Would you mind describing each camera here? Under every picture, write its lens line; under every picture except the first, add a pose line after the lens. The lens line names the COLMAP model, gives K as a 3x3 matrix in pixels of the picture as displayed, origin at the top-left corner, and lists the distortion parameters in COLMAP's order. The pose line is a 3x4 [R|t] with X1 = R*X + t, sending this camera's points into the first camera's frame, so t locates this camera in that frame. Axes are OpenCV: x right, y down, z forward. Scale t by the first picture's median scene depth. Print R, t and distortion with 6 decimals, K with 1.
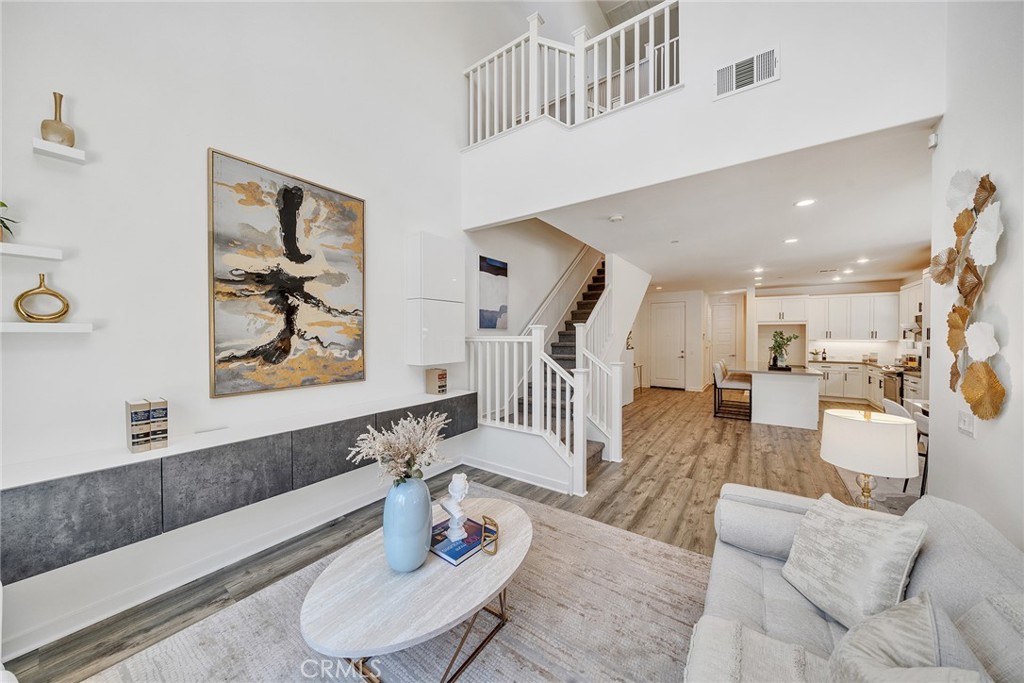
lens RADIAL K [[345.8, 0, 507.5], [0, 345.8, 337.9], [0, 0, 1]] dist [-0.001082, -0.000070]
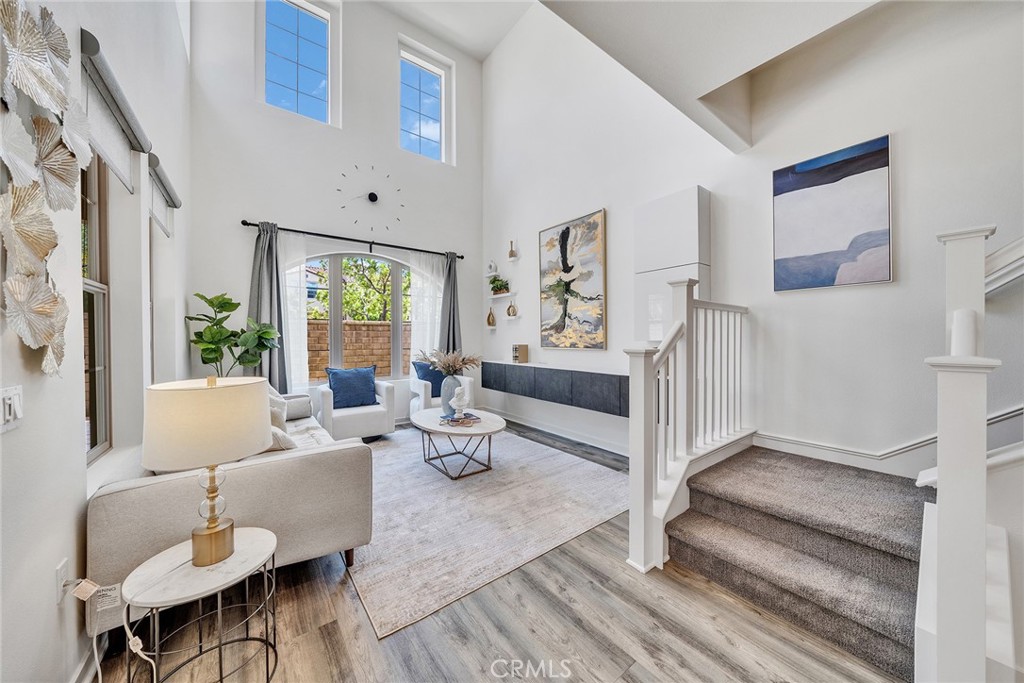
lens RADIAL K [[347.4, 0, 513.9], [0, 347.4, 339.8], [0, 0, 1]] dist [0.000819, 0.000007]
pose [[-0.285661, 0.004049, -0.958322, 1.062894], [-0.006546, 0.999960, 0.006176, 0.094581], [0.958308, 0.008038, -0.285623, 1.233563]]
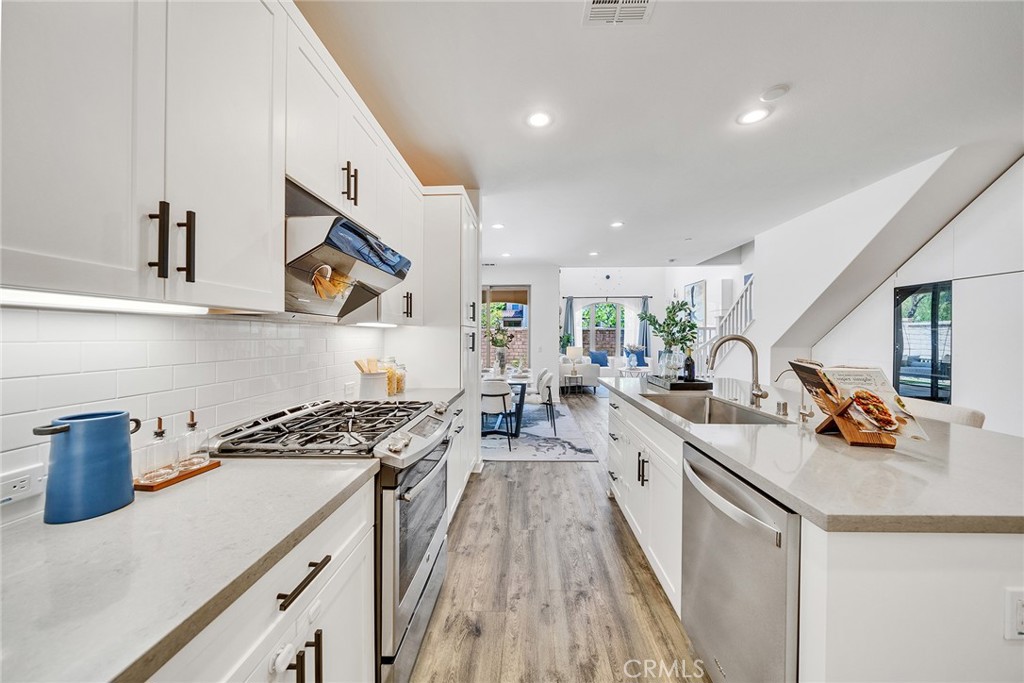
lens RADIAL K [[372.3, 0, 513.8], [0, 372.3, 339.8], [0, 0, 1]] dist [-0.001517, -0.000073]
pose [[-0.826622, 0.002741, -0.562751, 2.960210], [-0.004248, 0.999929, 0.011110, 0.069602], [0.562742, 0.011574, -0.826552, 3.060036]]
